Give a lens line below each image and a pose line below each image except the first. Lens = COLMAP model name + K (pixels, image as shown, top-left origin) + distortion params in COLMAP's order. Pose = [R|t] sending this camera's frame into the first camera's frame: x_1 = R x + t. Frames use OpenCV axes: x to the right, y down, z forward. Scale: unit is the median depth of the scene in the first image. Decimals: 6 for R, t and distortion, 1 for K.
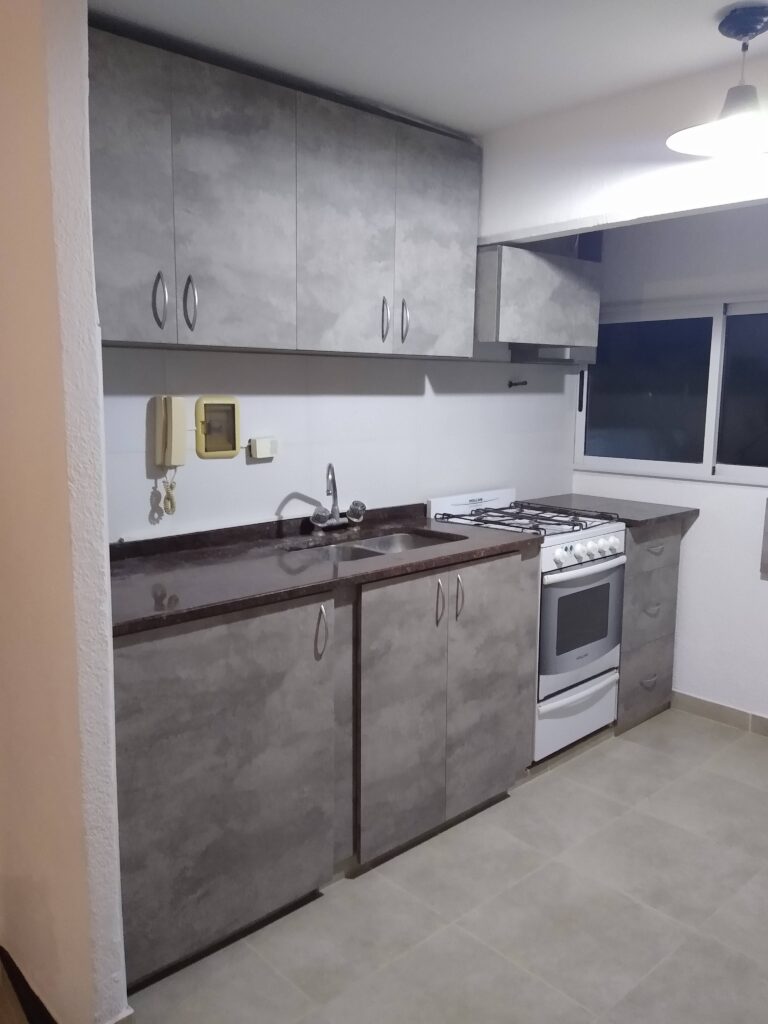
lens RADIAL K [[793.8, 0, 385.0], [0, 793.8, 499.3], [0, 0, 1]] dist [0.073929, -0.121885]
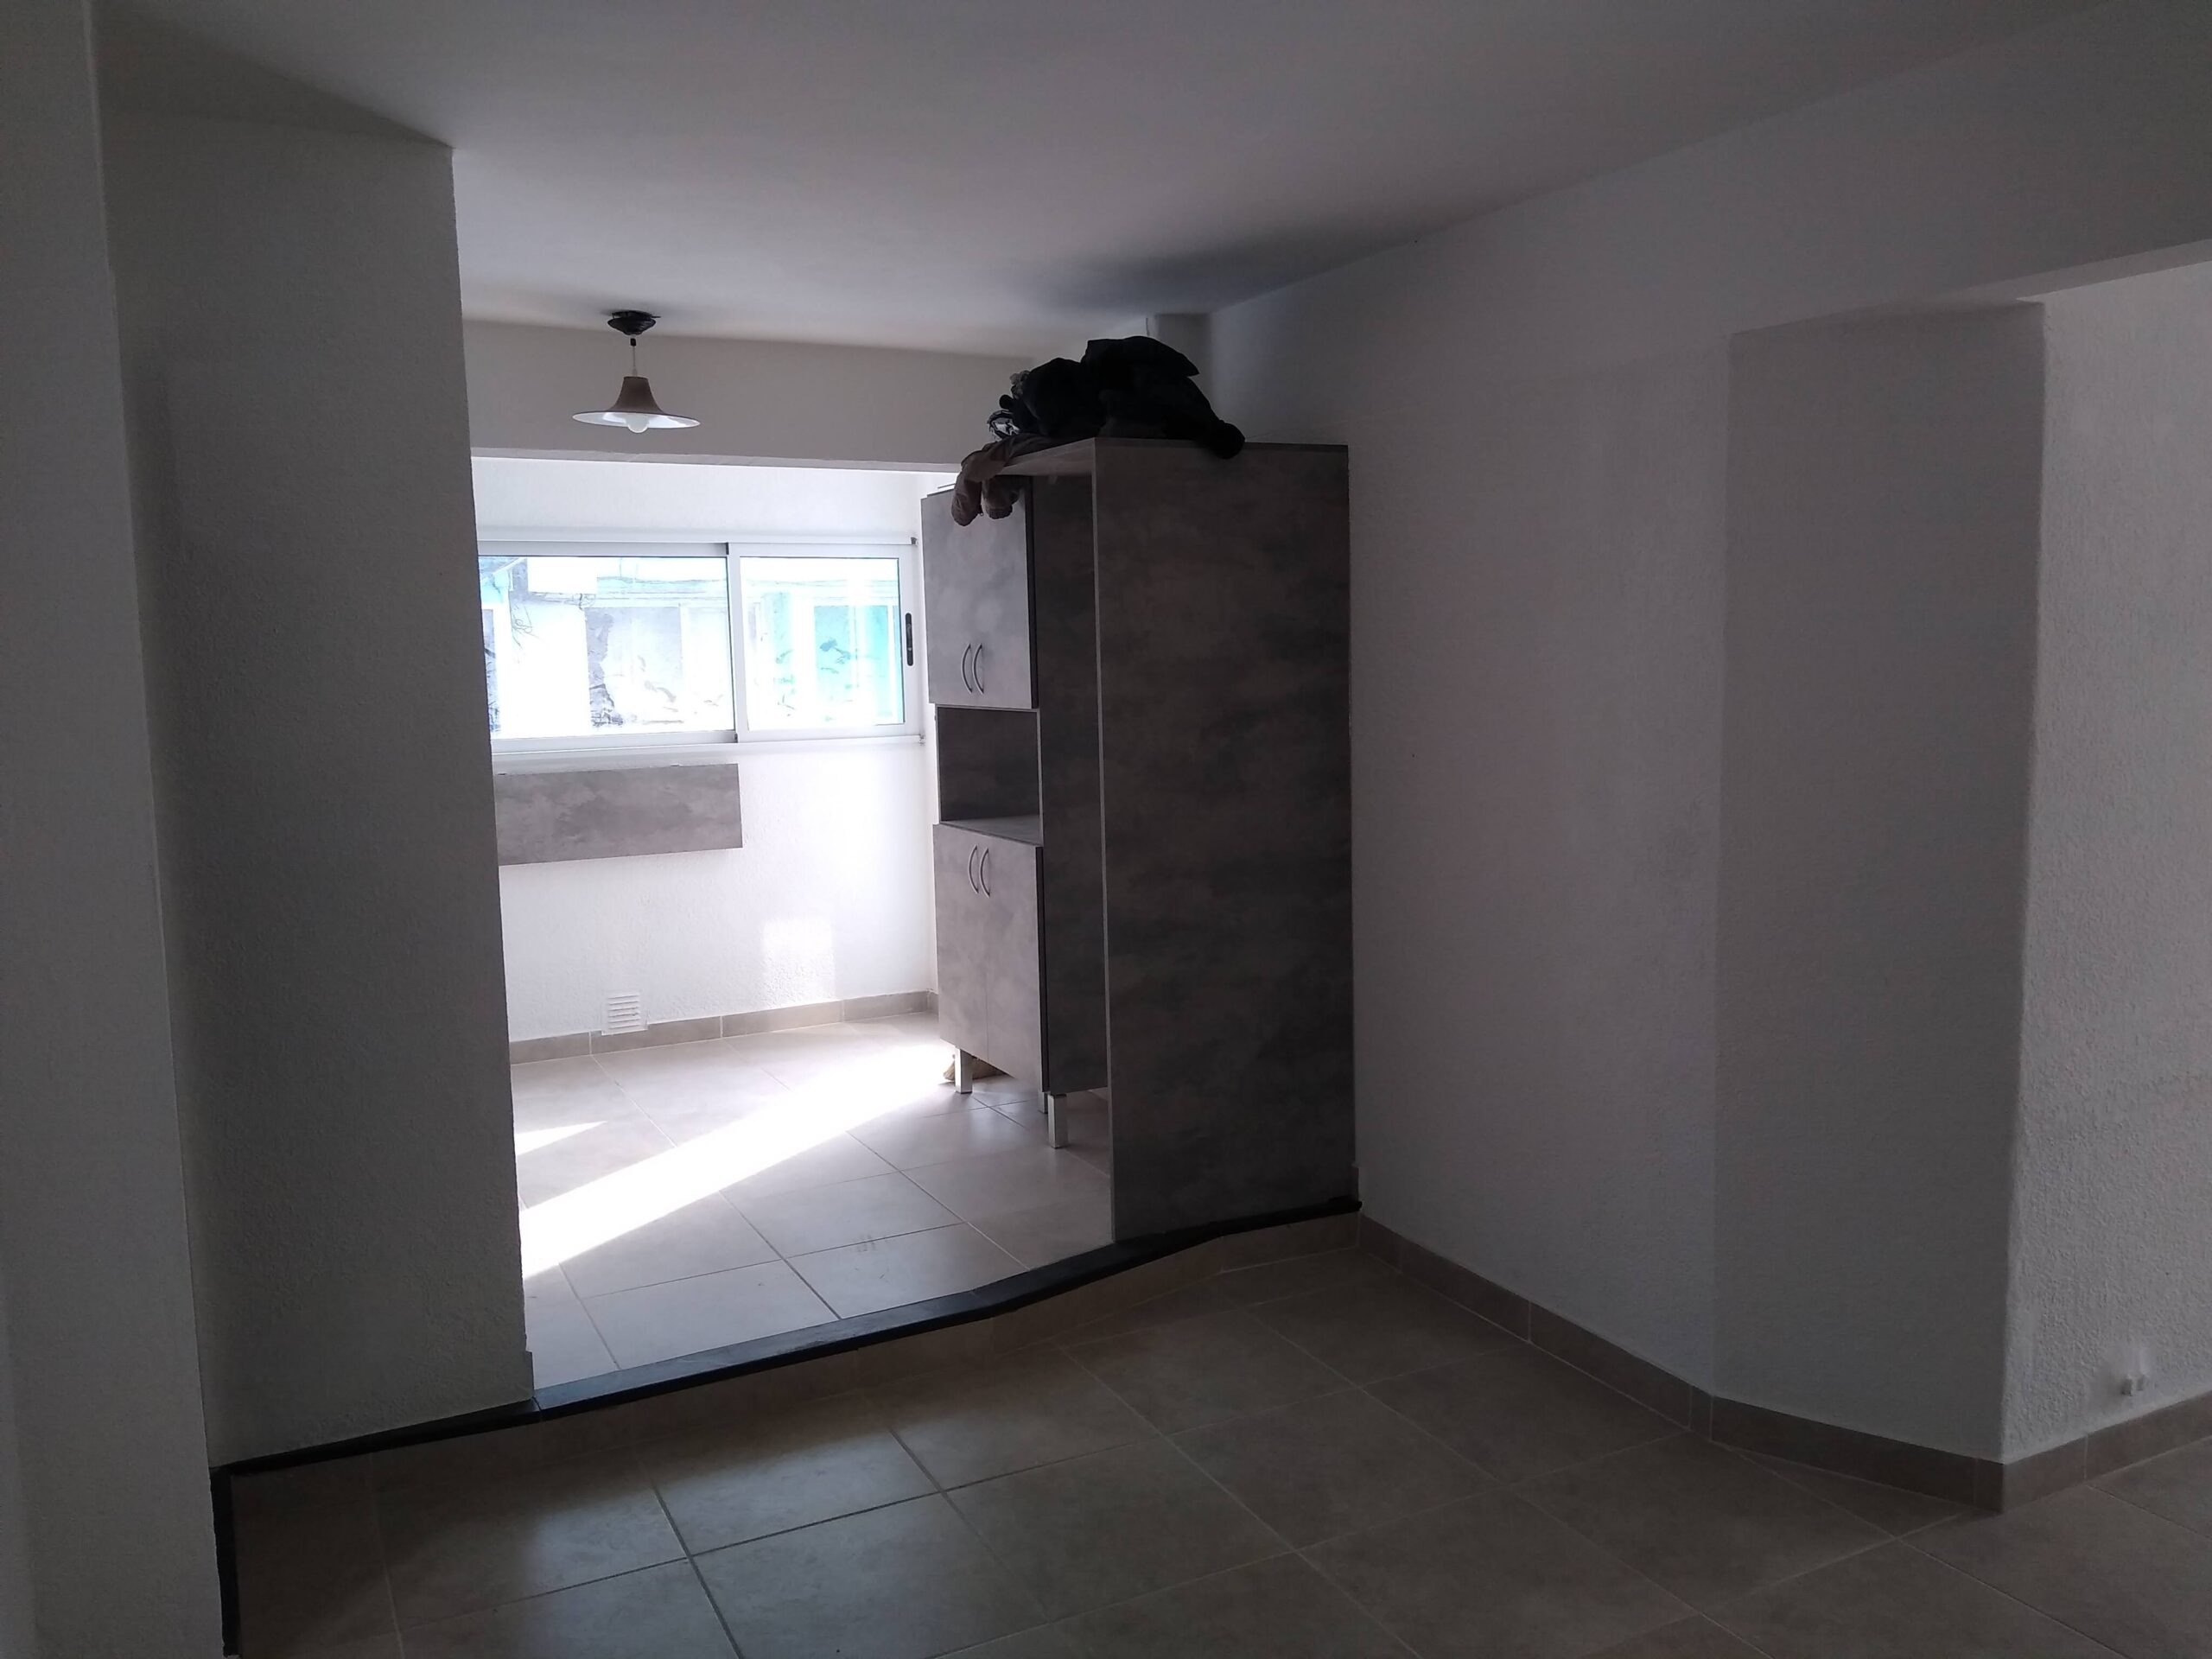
lens RADIAL K [[1714.8, 0, 1116.1], [0, 1714.8, 835.0], [0, 0, 1]] dist [0.073929, -0.121885]
pose [[0.237740, -0.120361, 0.963843, -1.356146], [0.154800, 0.984305, 0.084734, 0.016206], [-0.958914, 0.129059, 0.252641, -0.141120]]
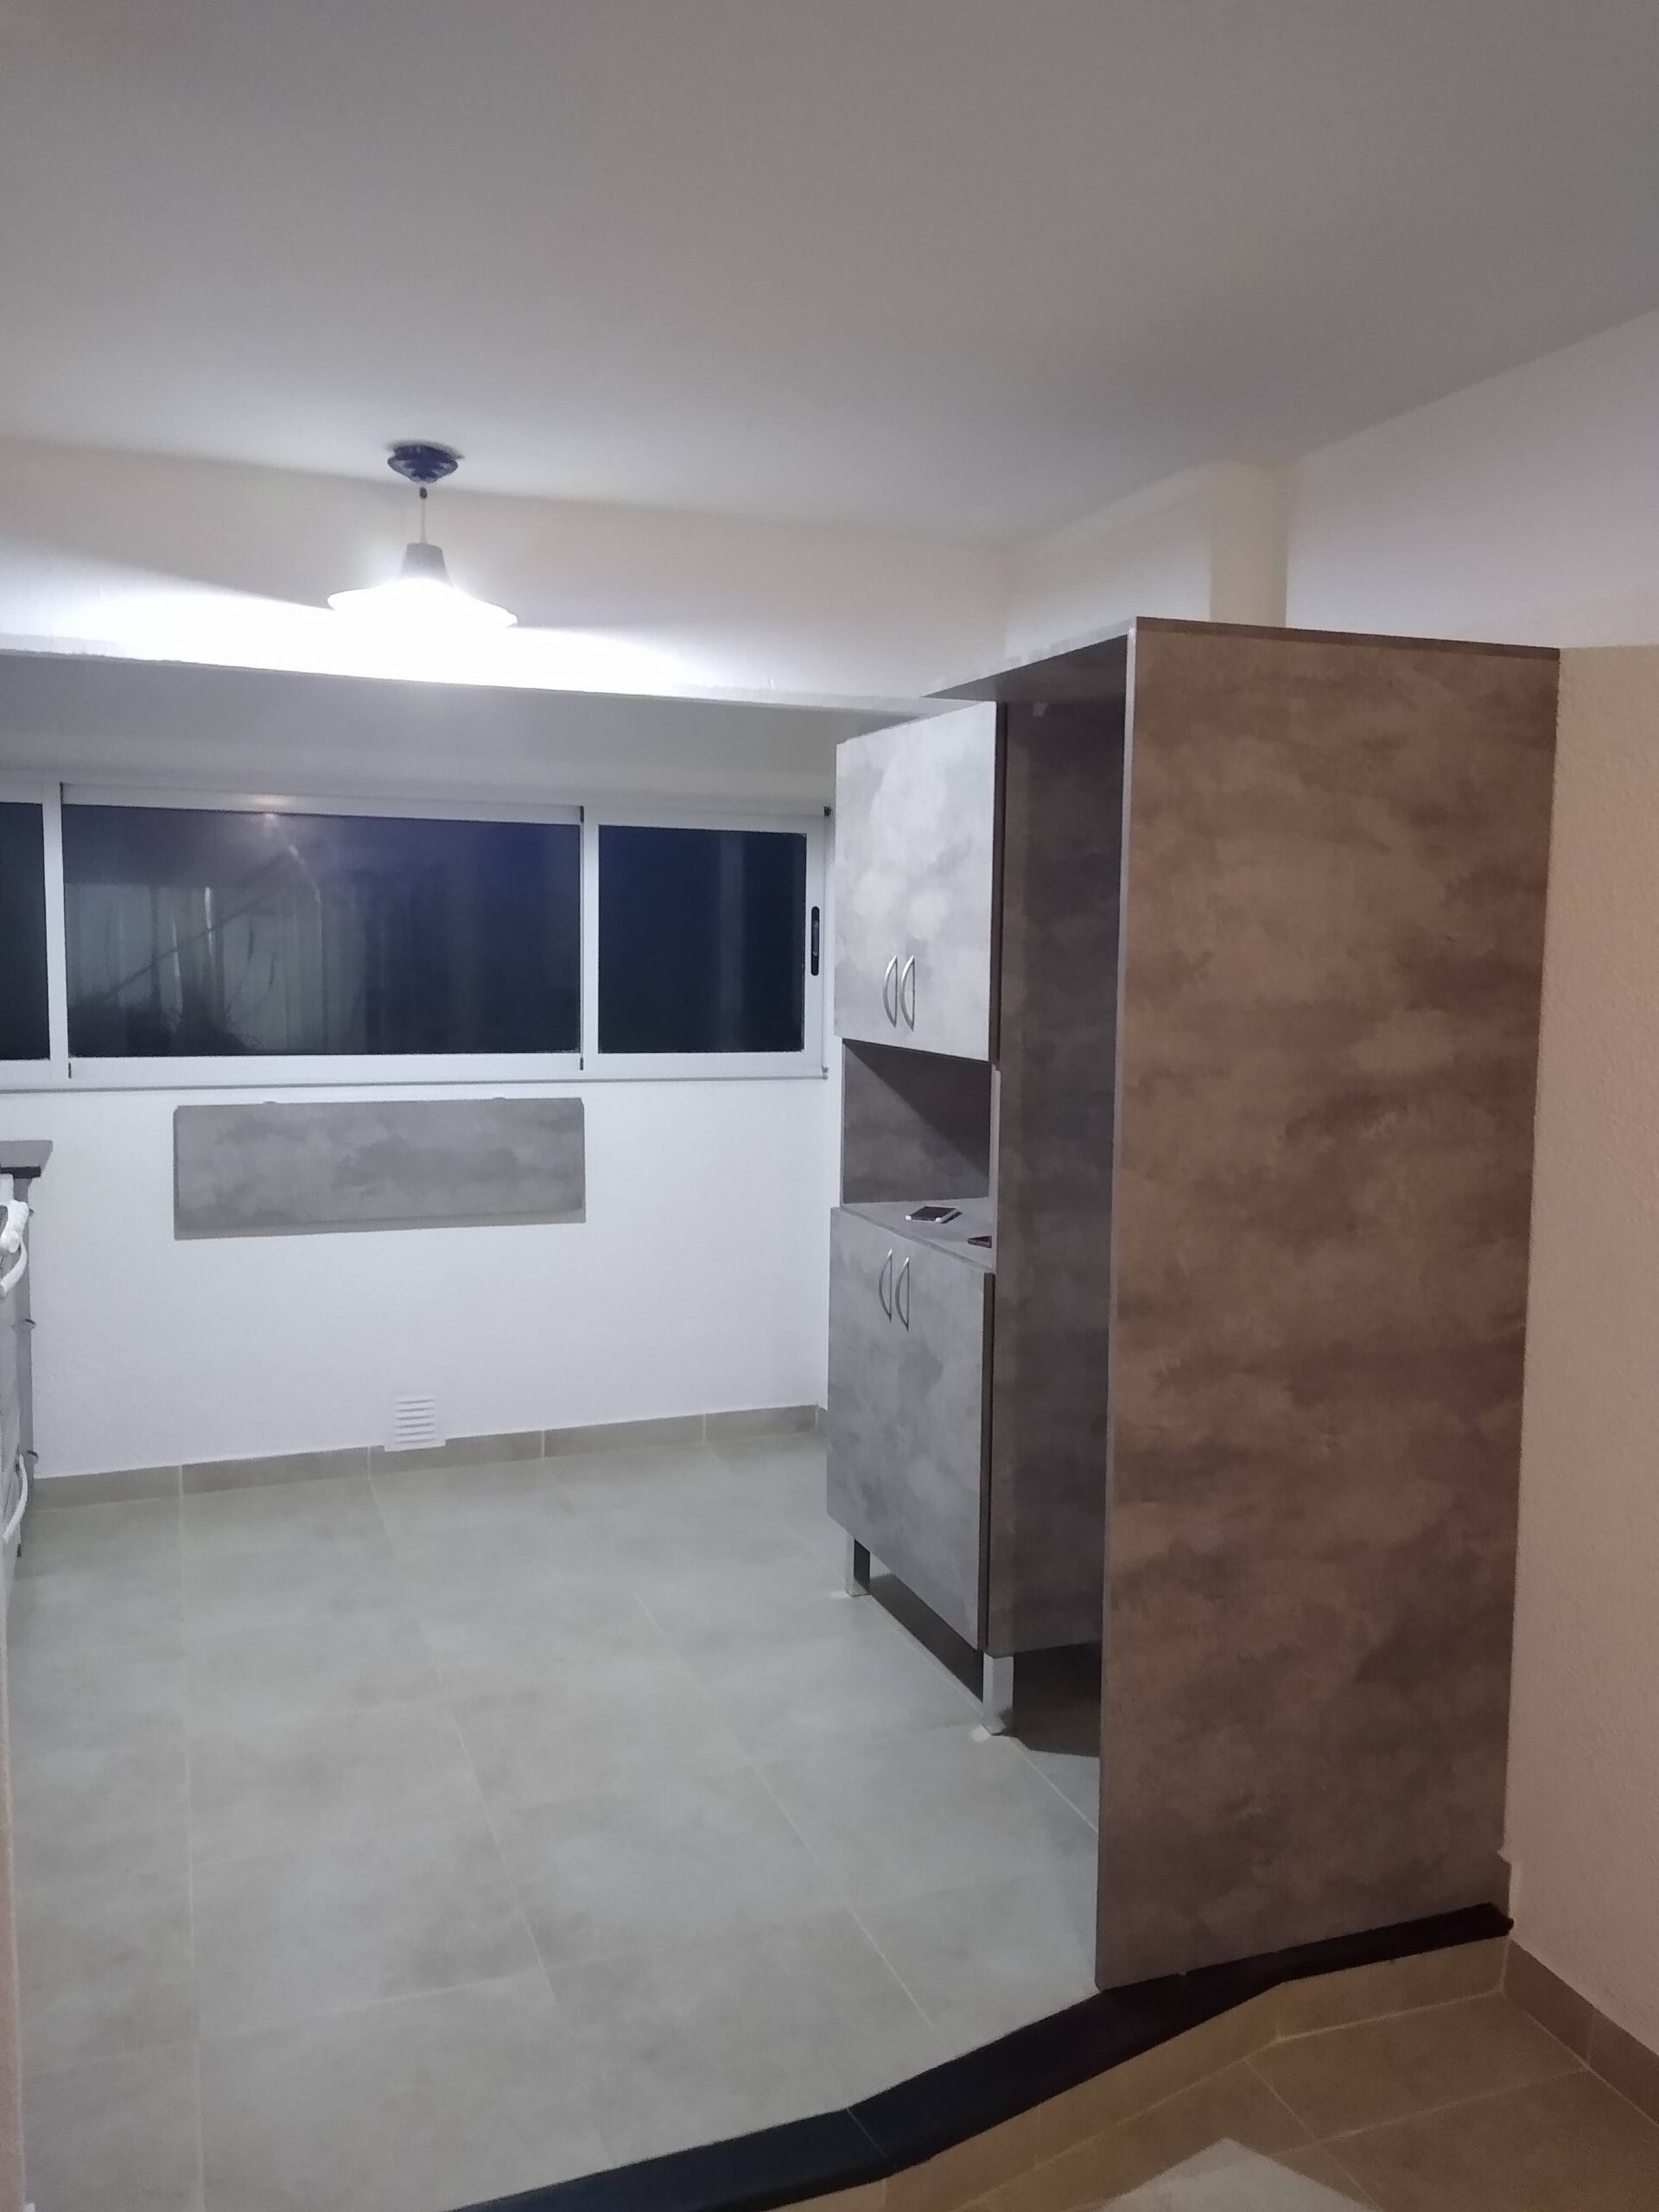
lens RADIAL K [[1714.8, 0, 831.6], [0, 1714.8, 1078.5], [0, 0, 1]] dist [0.073929, -0.121885]
pose [[0.350233, -0.078263, 0.933387, -0.739236], [0.114670, 0.992590, 0.040200, -0.022970], [-0.929617, 0.092952, 0.356612, 0.070577]]
